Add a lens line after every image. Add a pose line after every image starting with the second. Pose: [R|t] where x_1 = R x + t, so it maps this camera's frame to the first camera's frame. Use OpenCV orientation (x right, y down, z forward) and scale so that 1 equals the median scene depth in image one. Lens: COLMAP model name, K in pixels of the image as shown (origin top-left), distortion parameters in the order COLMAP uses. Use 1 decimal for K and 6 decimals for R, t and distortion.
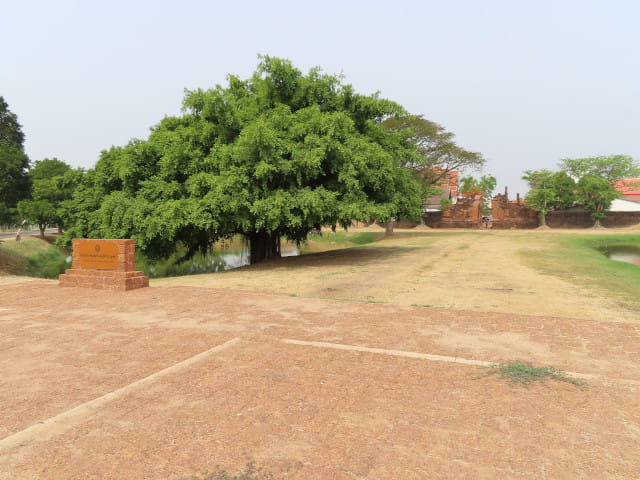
lens RADIAL K [[446.9, 0, 319.7], [0, 446.9, 237.0], [0, 0, 1]] dist [-0.010575, -0.002754]
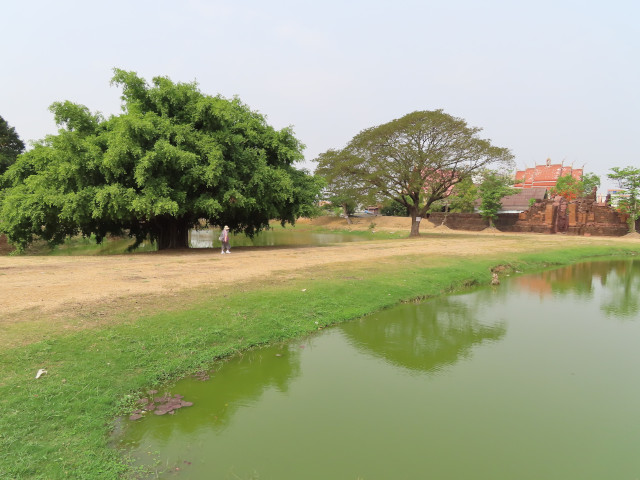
lens RADIAL K [[446.9, 0, 319.7], [0, 446.9, 237.0], [0, 0, 1]] dist [-0.010575, -0.002754]
pose [[0.947017, 0.040836, -0.318577, 0.199425], [-0.040611, 0.999148, 0.007350, 0.000309], [0.318606, 0.005978, 0.947869, 0.011633]]
